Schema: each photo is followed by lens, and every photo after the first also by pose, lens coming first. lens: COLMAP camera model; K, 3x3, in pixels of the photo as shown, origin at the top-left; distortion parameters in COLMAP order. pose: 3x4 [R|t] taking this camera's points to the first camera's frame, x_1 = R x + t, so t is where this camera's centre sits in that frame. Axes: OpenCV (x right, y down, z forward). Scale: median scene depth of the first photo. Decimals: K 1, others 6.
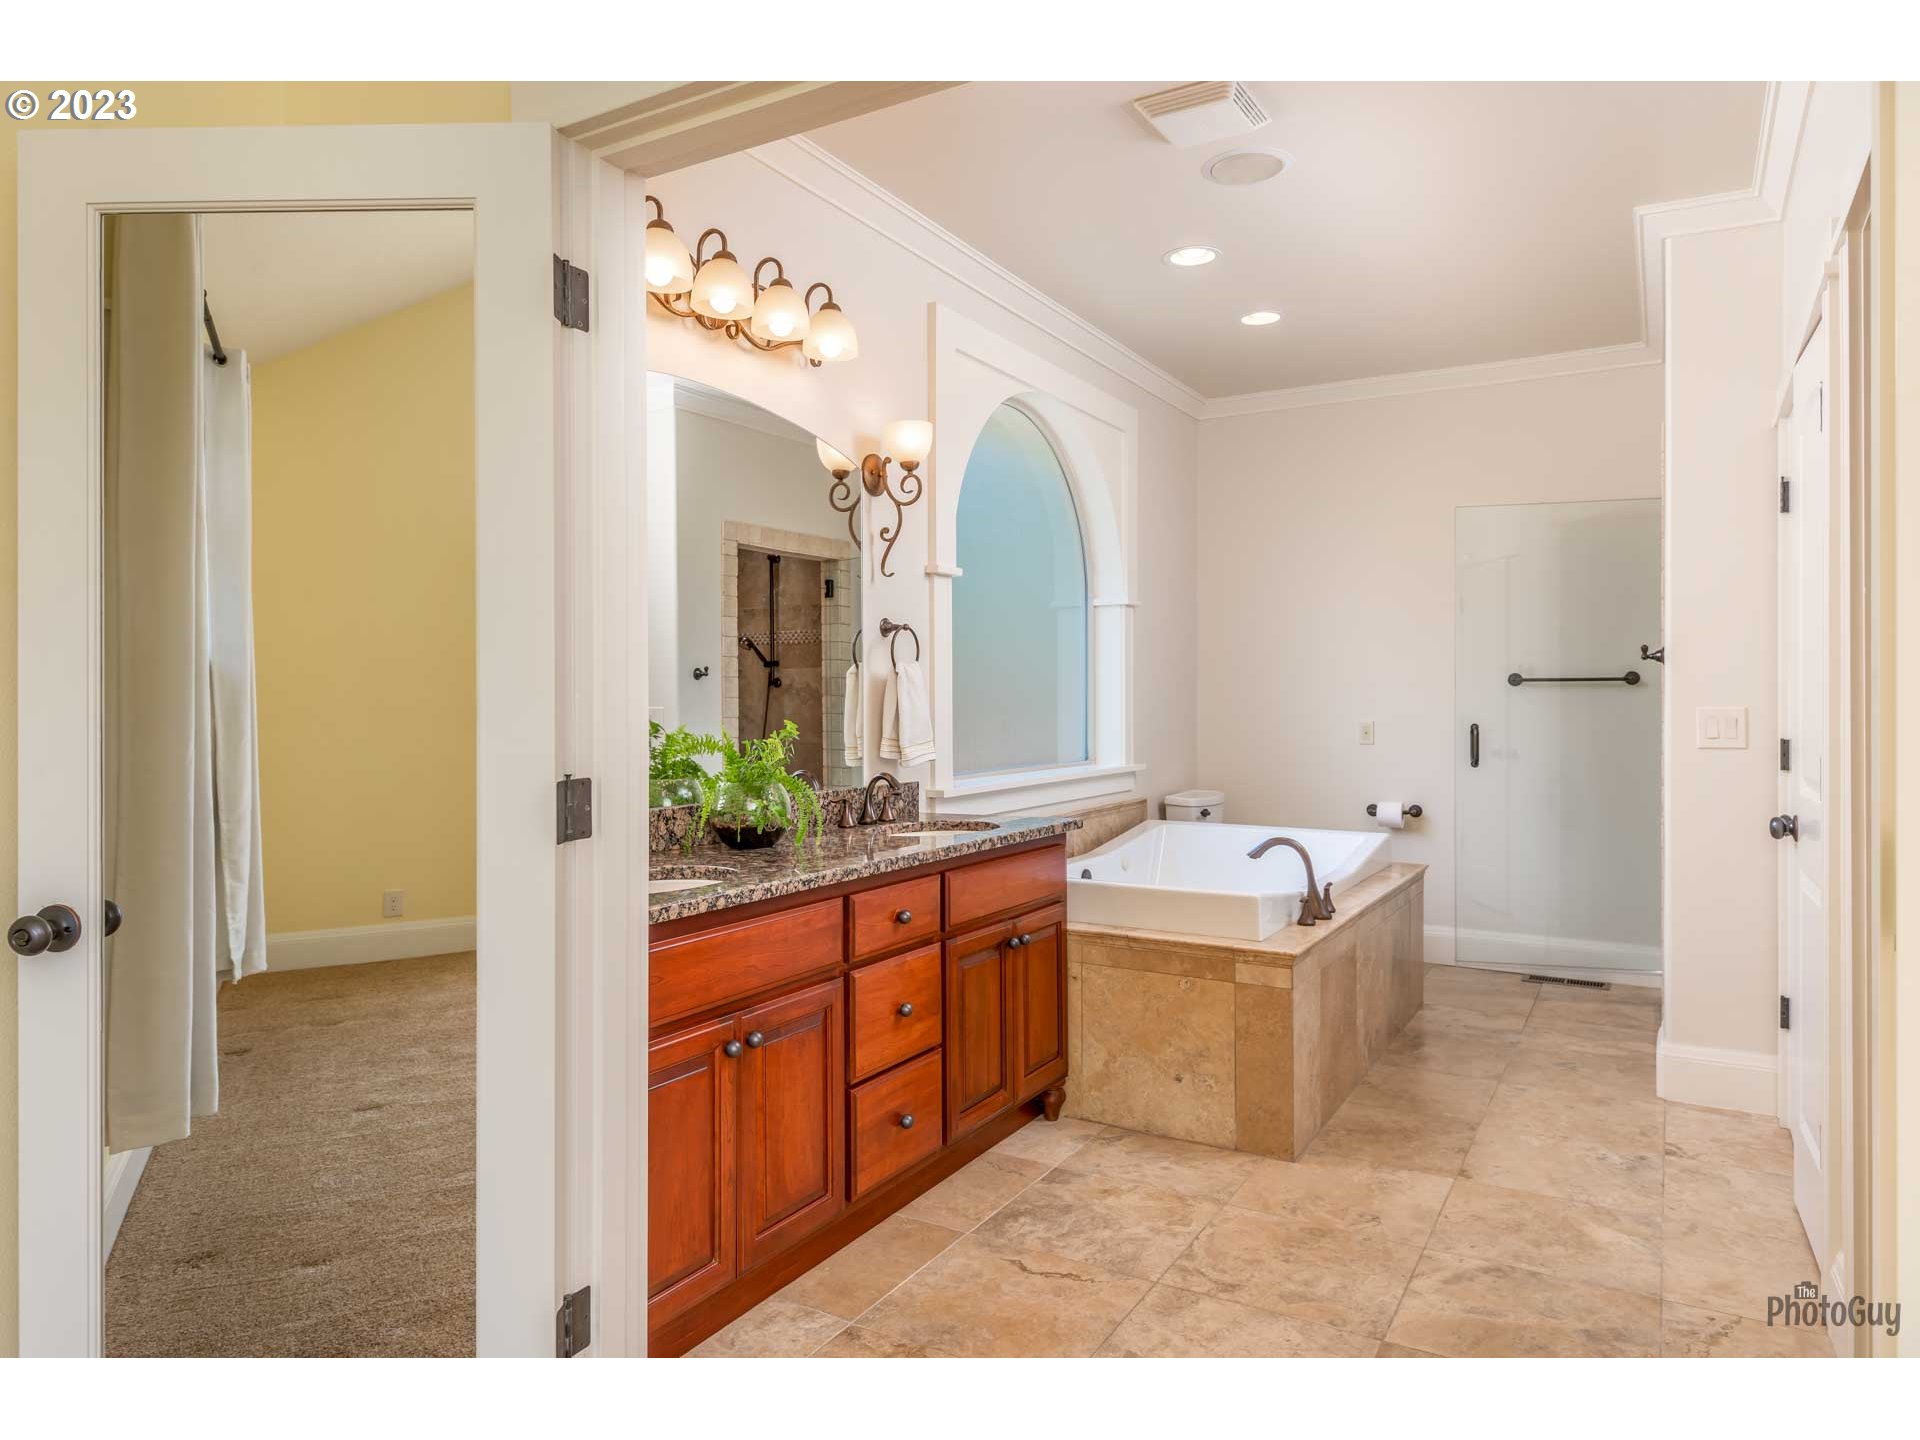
lens RADIAL K [[1196.0, 0, 995.5], [0, 1196.0, 710.2], [0, 0, 1]] dist [0.053311, -0.069336]
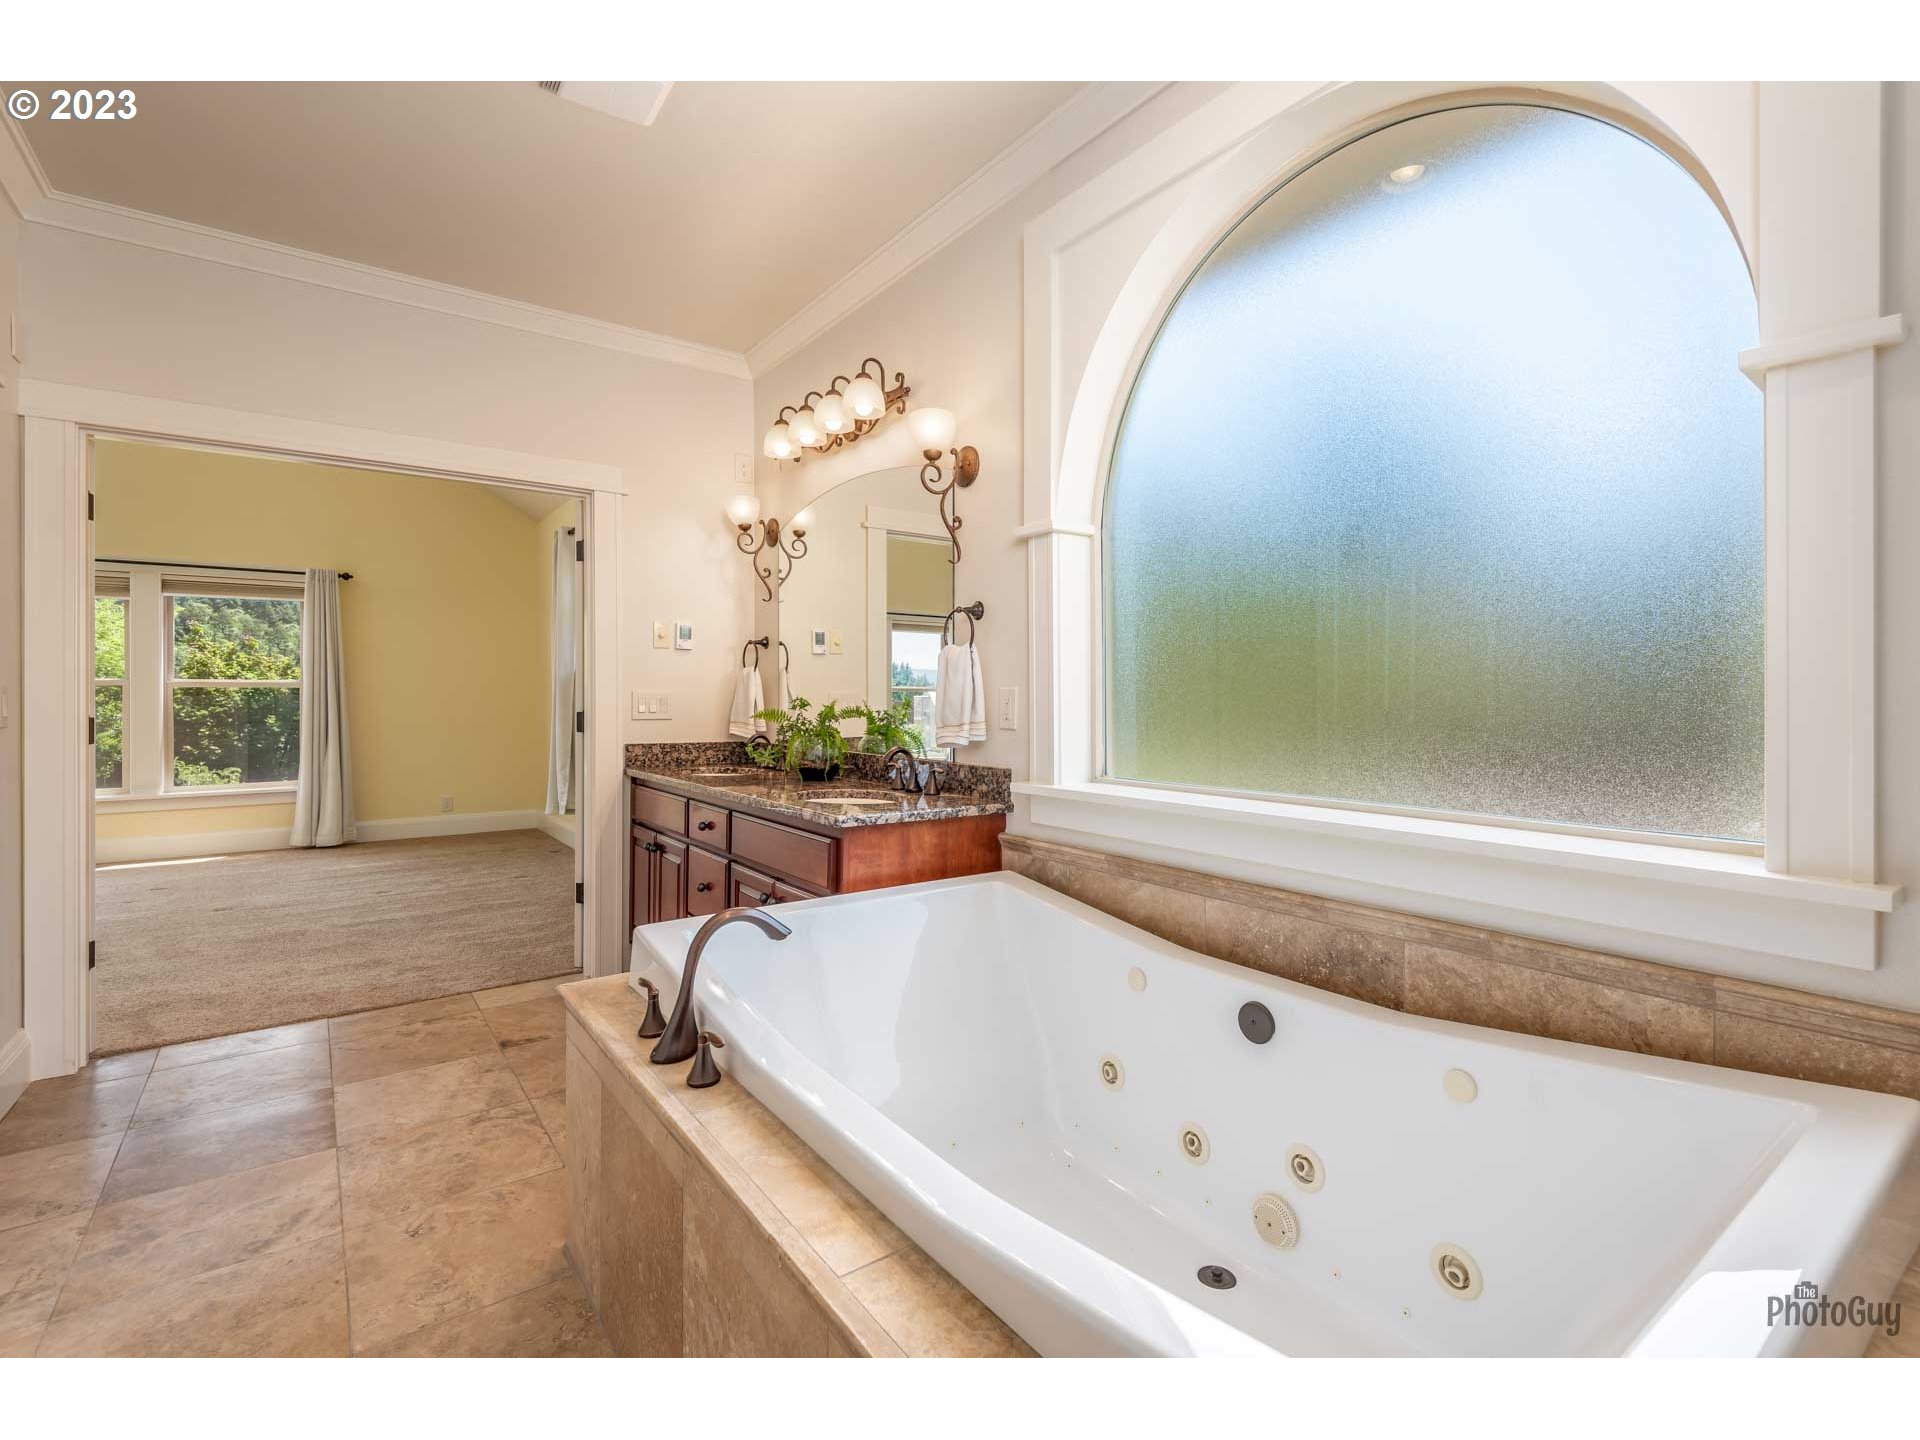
lens RADIAL K [[887.9, 0, 959.8], [0, 887.9, 672.6], [0, 0, 1]] dist [-0.000834, -0.000286]
pose [[-0.409043, -0.001307, -0.912514, 0.839424], [-0.005135, 0.999986, 0.000870, -0.022796], [0.912500, 0.005042, -0.409045, 1.811540]]
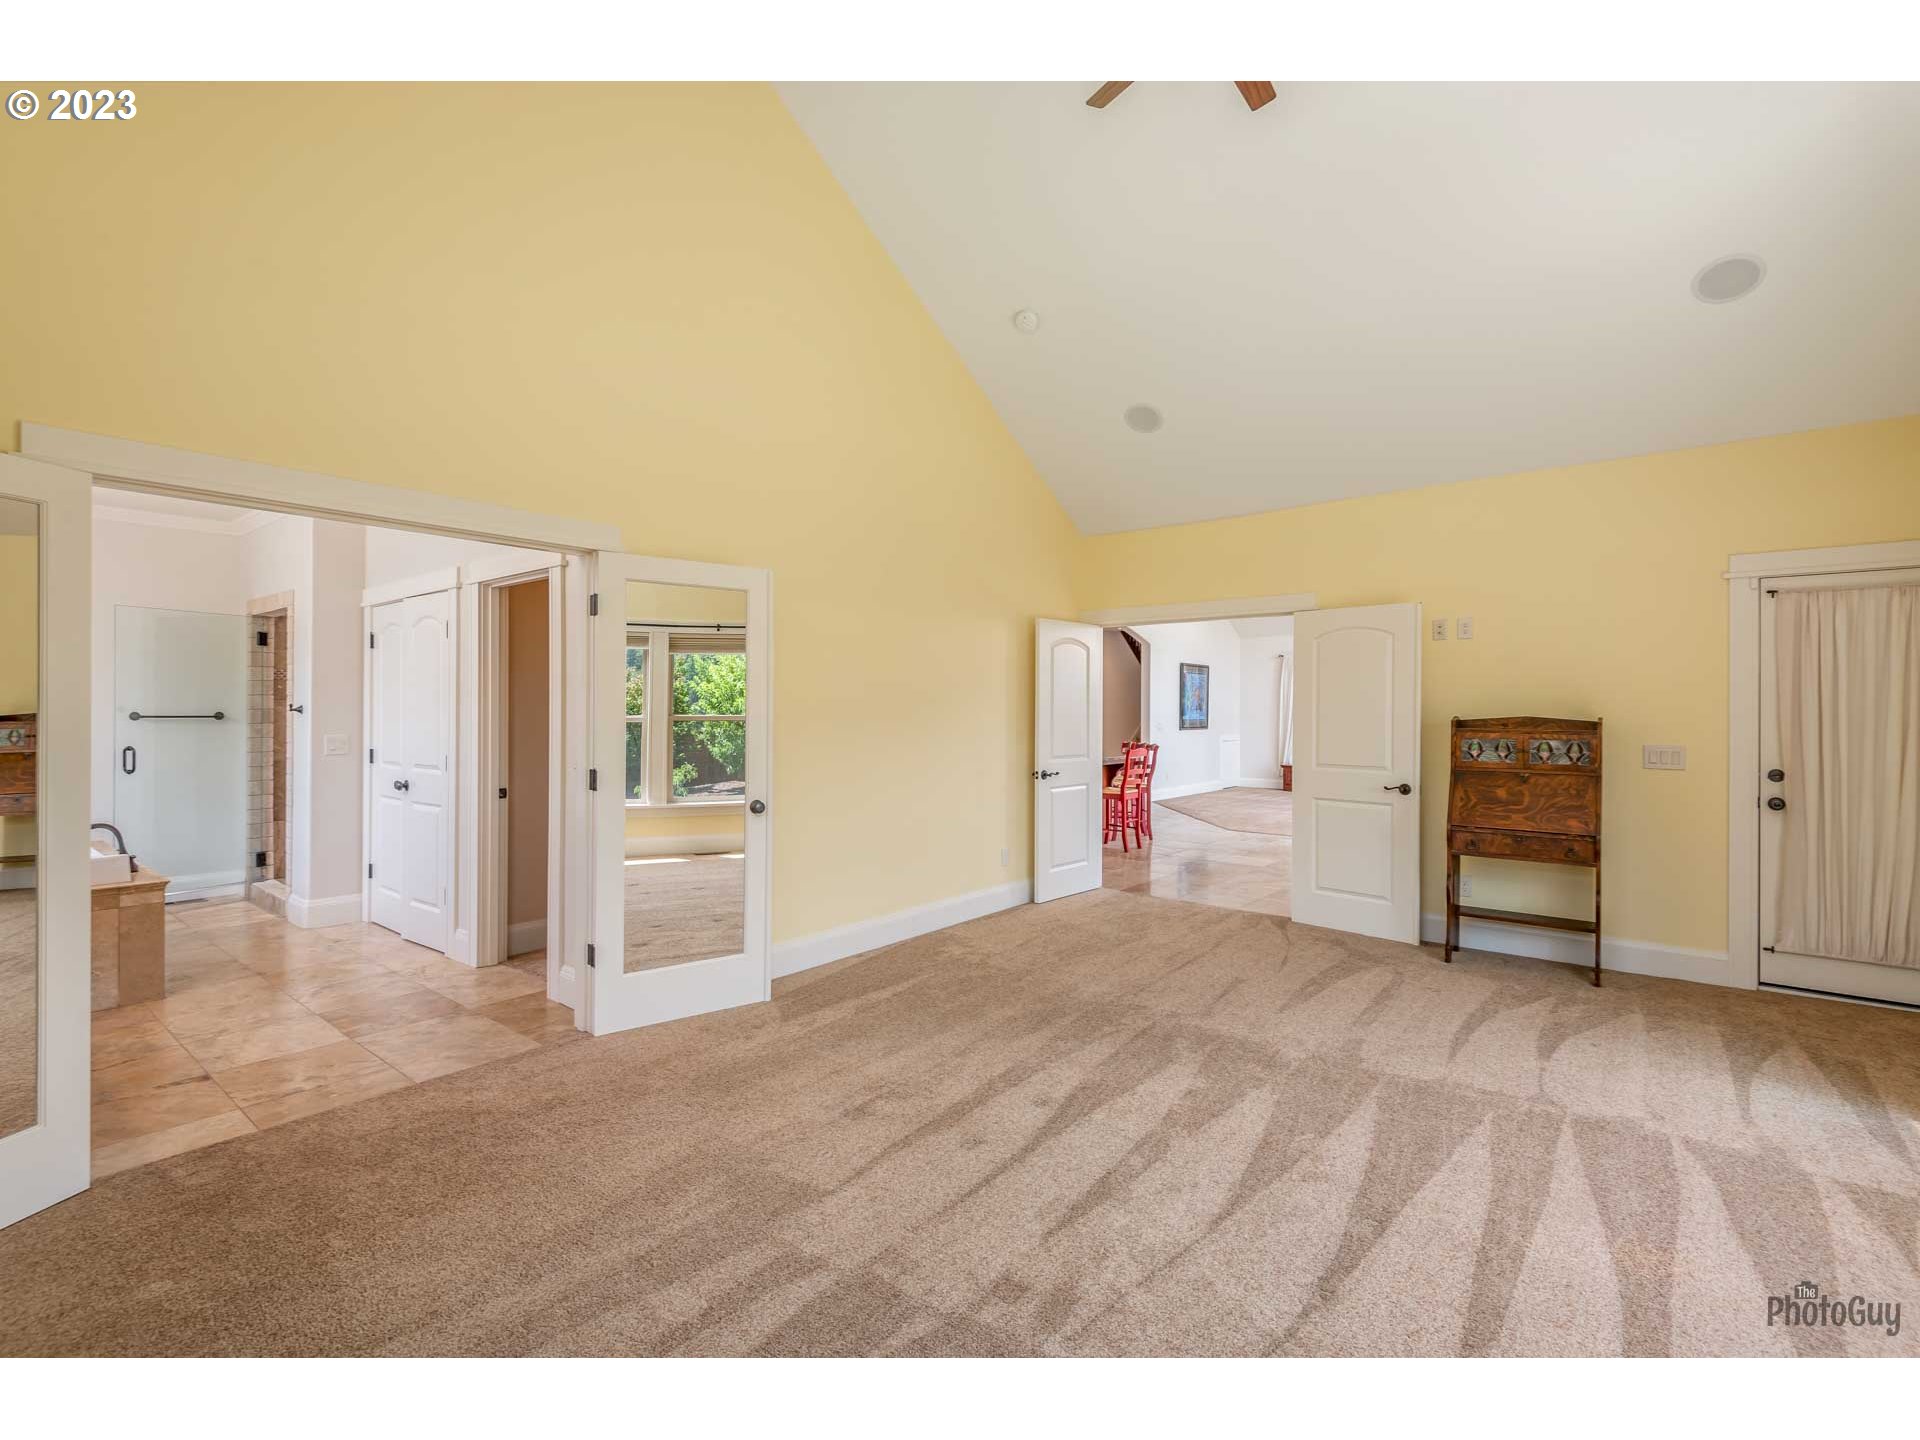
lens RADIAL K [[860.5, 0, 967.8], [0, 860.5, 711.2], [0, 0, 1]] dist [0.027327, -0.019630]
pose [[0.150588, 0.003651, 0.988590, -1.022077], [0.001267, 0.999992, -0.003886, -0.052778], [-0.988596, 0.001838, 0.150582, -0.447107]]
